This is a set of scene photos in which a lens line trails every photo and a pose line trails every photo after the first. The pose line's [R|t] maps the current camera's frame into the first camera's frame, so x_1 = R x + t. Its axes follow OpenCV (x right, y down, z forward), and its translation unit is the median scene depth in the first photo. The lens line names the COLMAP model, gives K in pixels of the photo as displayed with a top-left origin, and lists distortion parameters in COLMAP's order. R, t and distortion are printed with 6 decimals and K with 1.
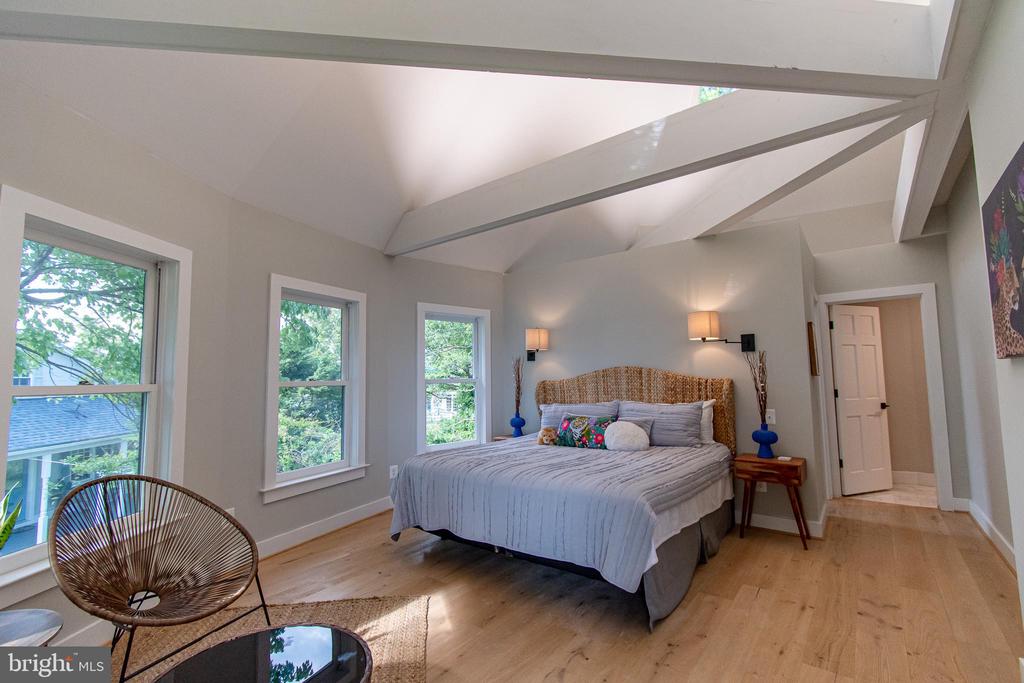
lens RADIAL K [[449.0, 0, 511.0], [0, 449.0, 343.0], [0, 0, 1]] dist [-0.000824, -0.000322]
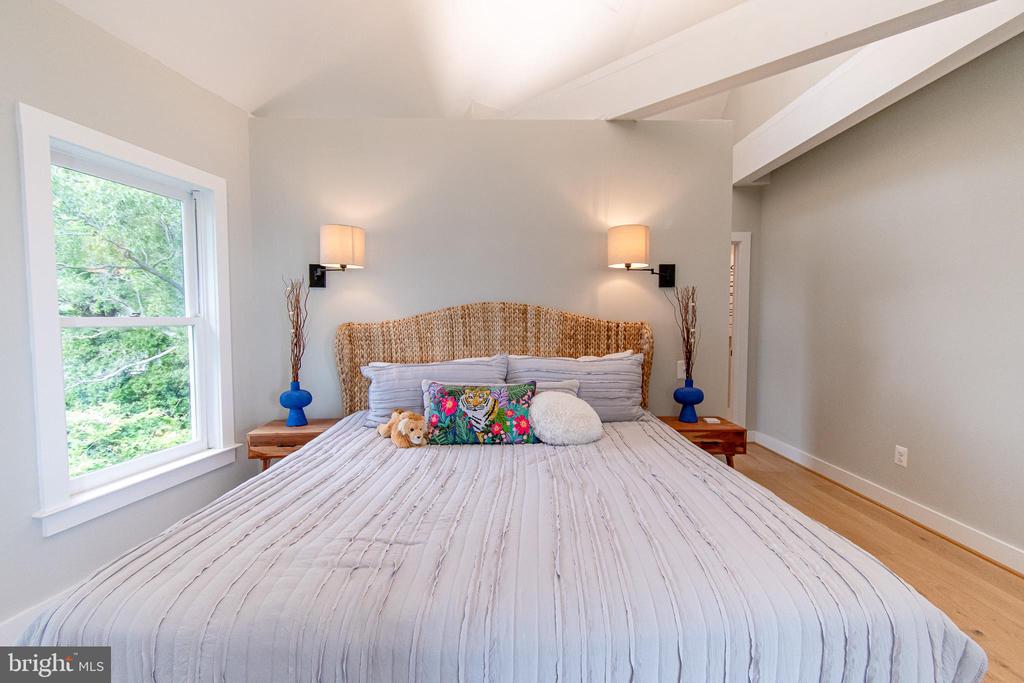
lens RADIAL K [[449.0, 0, 511.0], [0, 449.0, 343.0], [0, 0, 1]] dist [-0.000824, -0.000322]
pose [[0.774969, -0.021783, 0.631623, -0.160548], [-0.058027, 0.992732, 0.105432, 0.046149], [-0.629329, -0.118358, 0.768073, 0.538796]]
